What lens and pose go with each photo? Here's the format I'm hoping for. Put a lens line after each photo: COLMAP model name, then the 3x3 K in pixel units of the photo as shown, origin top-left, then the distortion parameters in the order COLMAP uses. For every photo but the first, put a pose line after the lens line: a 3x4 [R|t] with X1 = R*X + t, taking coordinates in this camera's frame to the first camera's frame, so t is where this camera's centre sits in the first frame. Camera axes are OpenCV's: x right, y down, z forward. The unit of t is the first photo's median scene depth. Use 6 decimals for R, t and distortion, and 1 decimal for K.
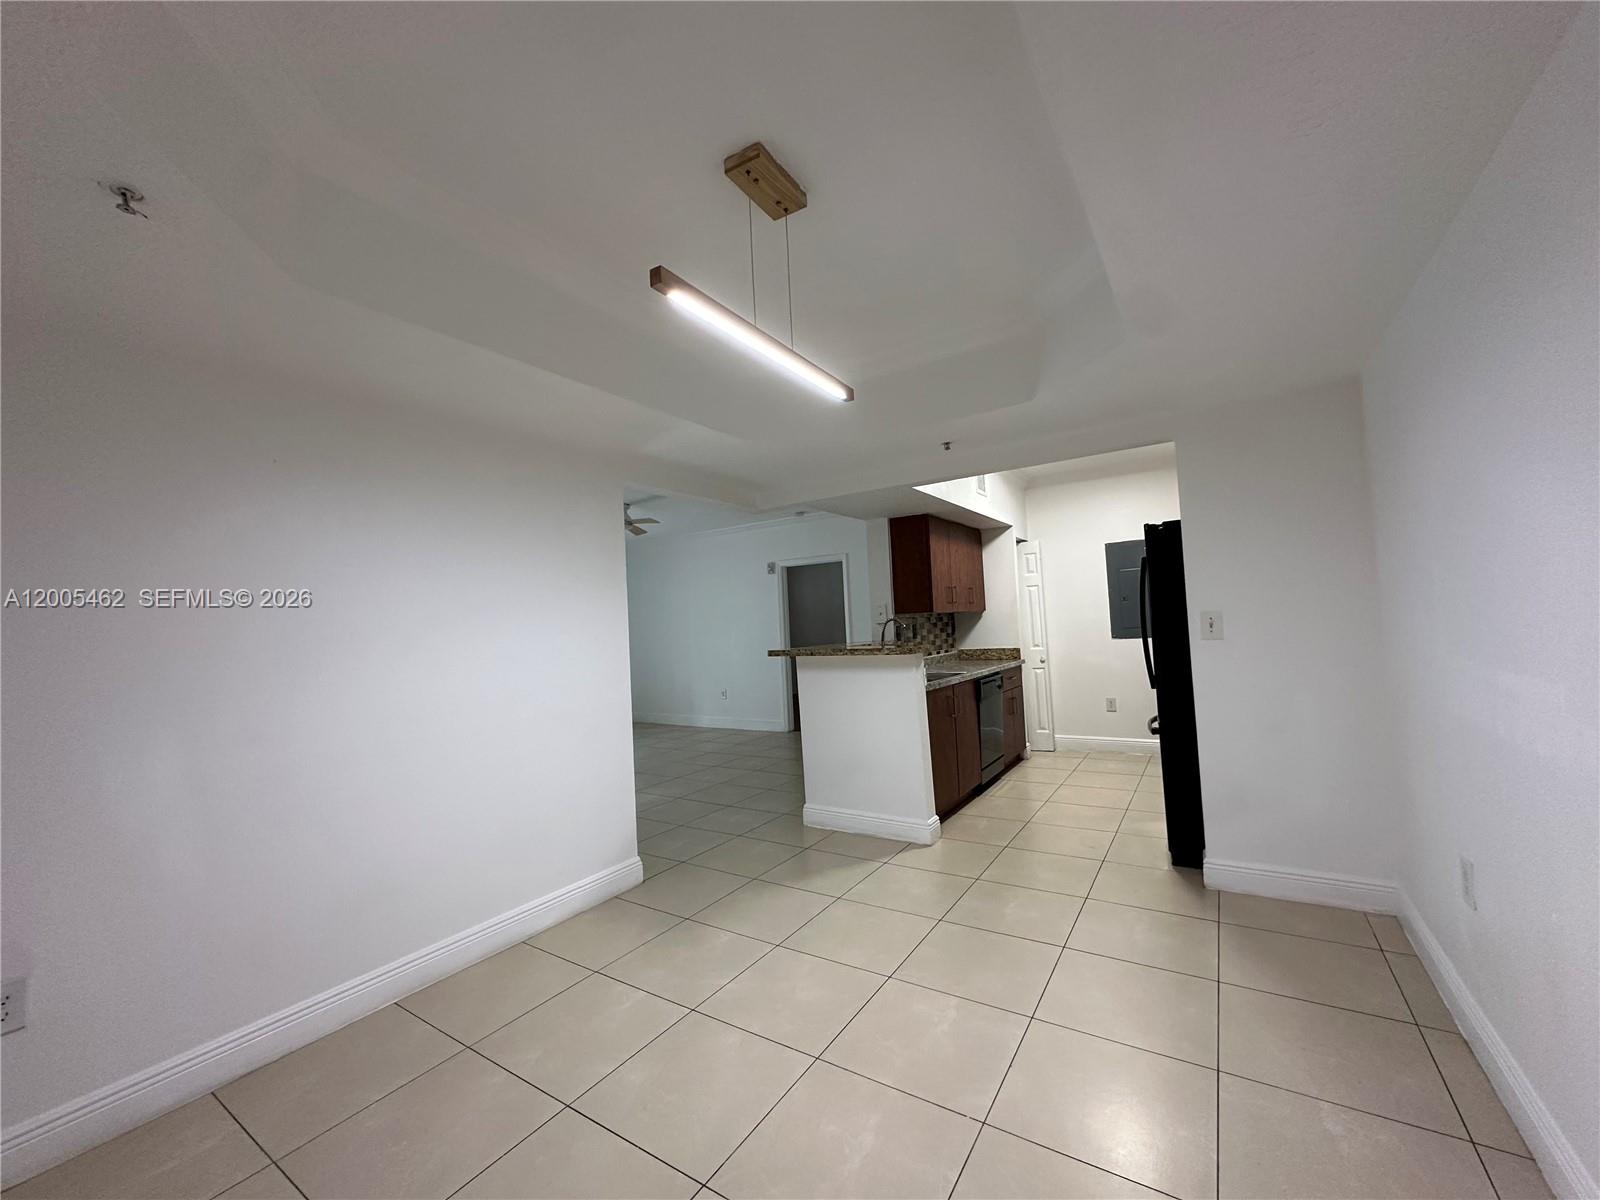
lens RADIAL K [[638.6, 0, 806.0], [0, 638.6, 599.0], [0, 0, 1]] dist [-0.000285, -0.000240]
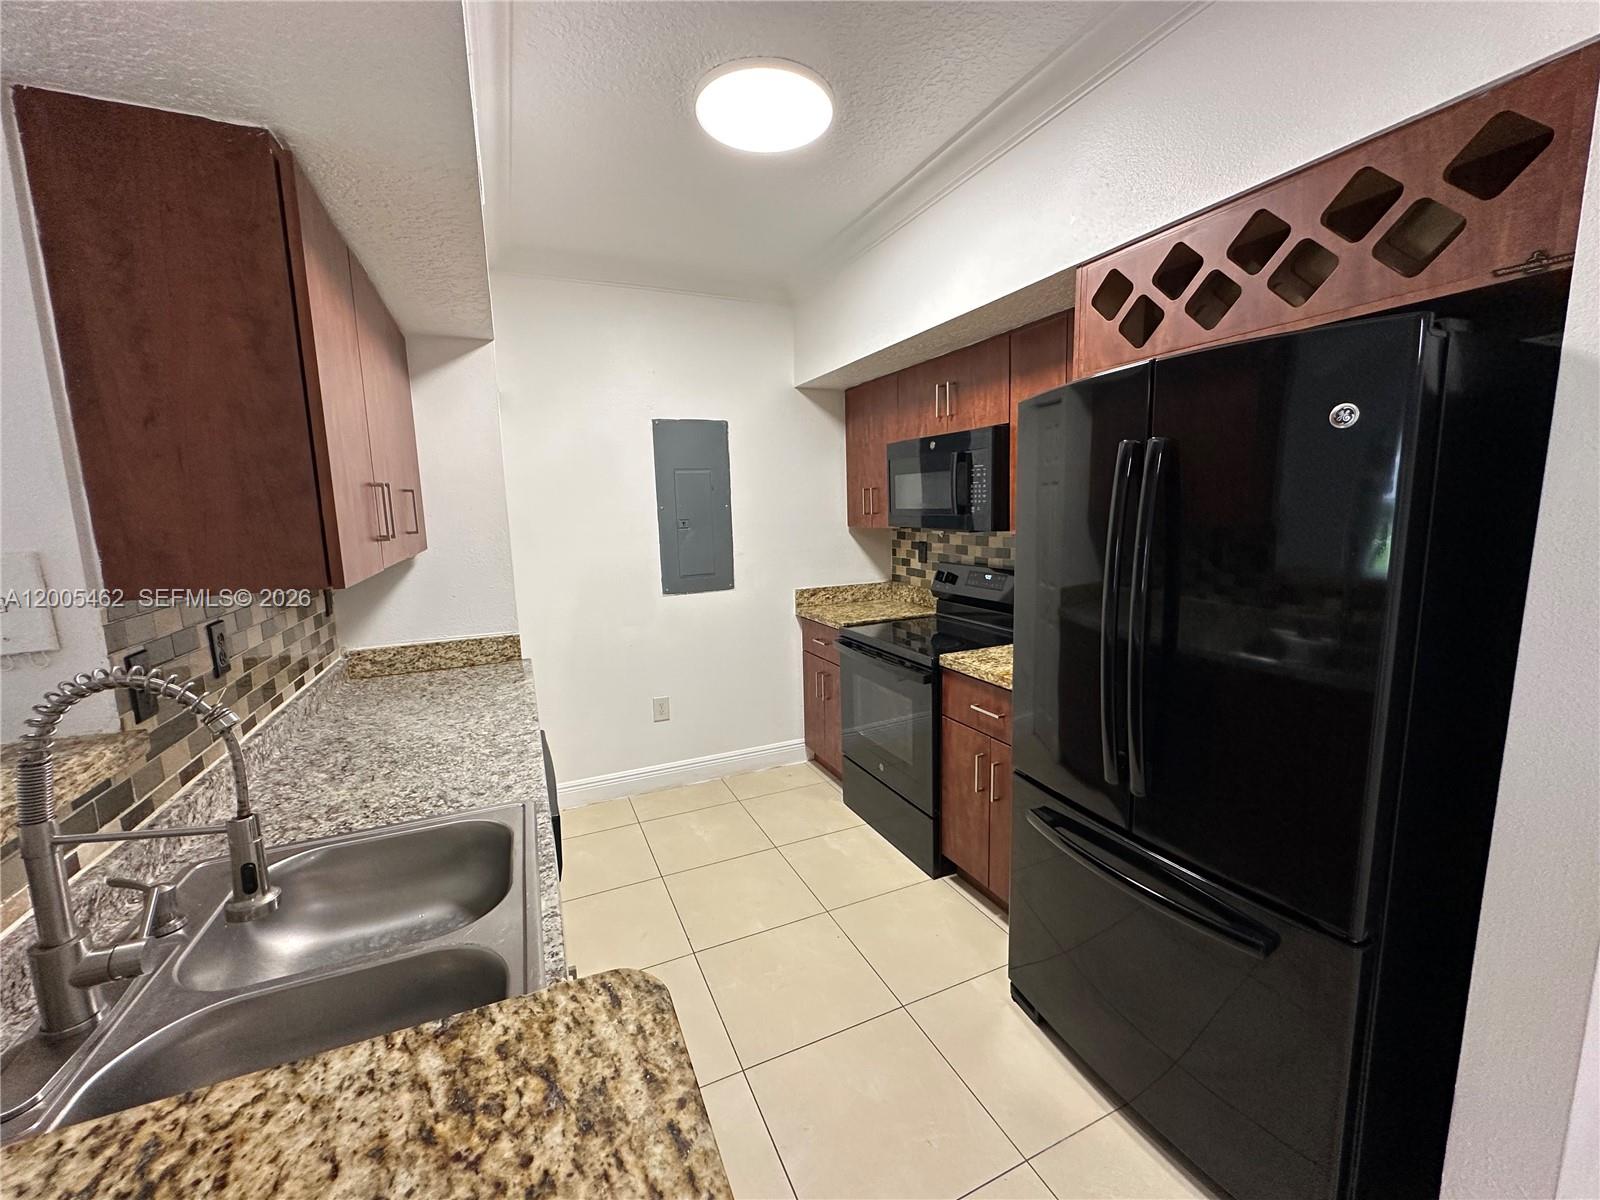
lens RADIAL K [[638.6, 0, 796.4], [0, 638.6, 597.8], [0, 0, 1]] dist [-0.000285, -0.000240]
pose [[0.546150, -0.085341, 0.833329, 0.109104], [-0.035696, 0.991522, 0.124937, -0.013539], [-0.836927, -0.097981, 0.538473, 0.862825]]
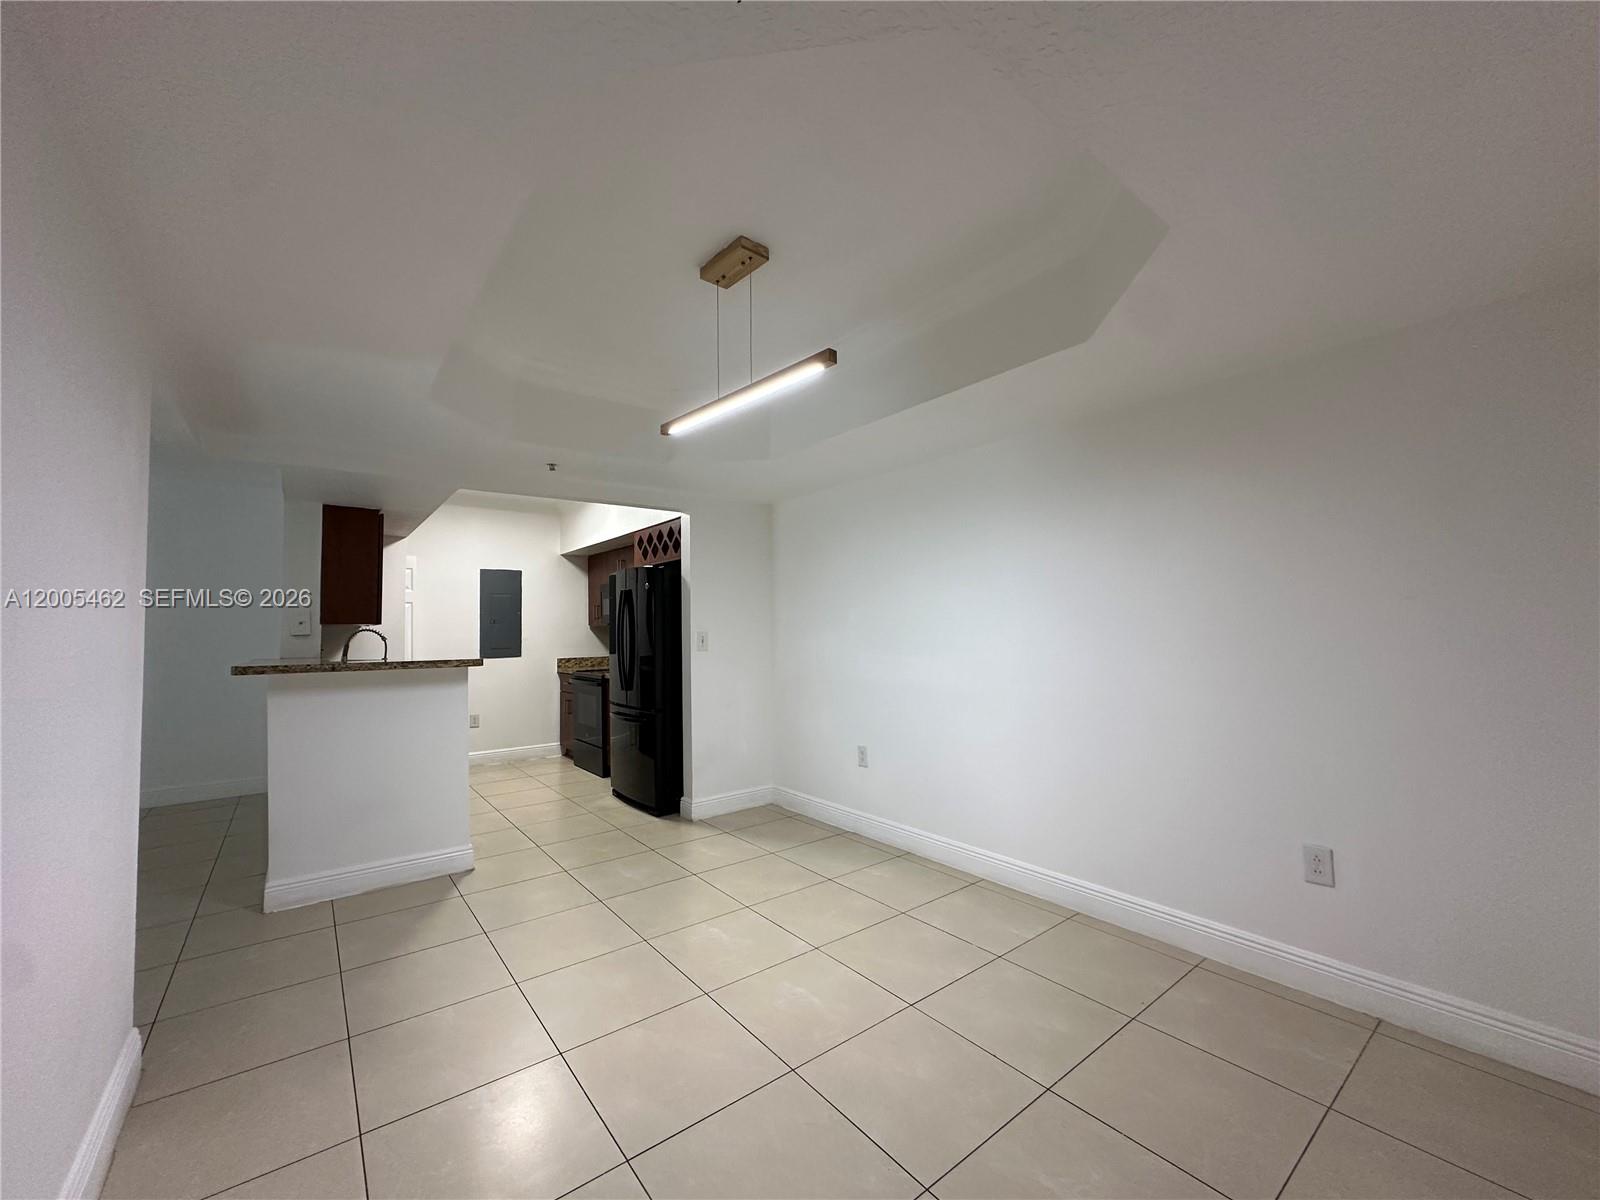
lens RADIAL K [[638.6, 0, 791.8], [0, 638.6, 596.3], [0, 0, 1]] dist [-0.000285, -0.000240]
pose [[0.337006, 0.092592, 0.936939, -0.510424], [-0.039813, 0.995664, -0.084075, 0.039991], [-0.940661, -0.008969, 0.339231, 0.214191]]
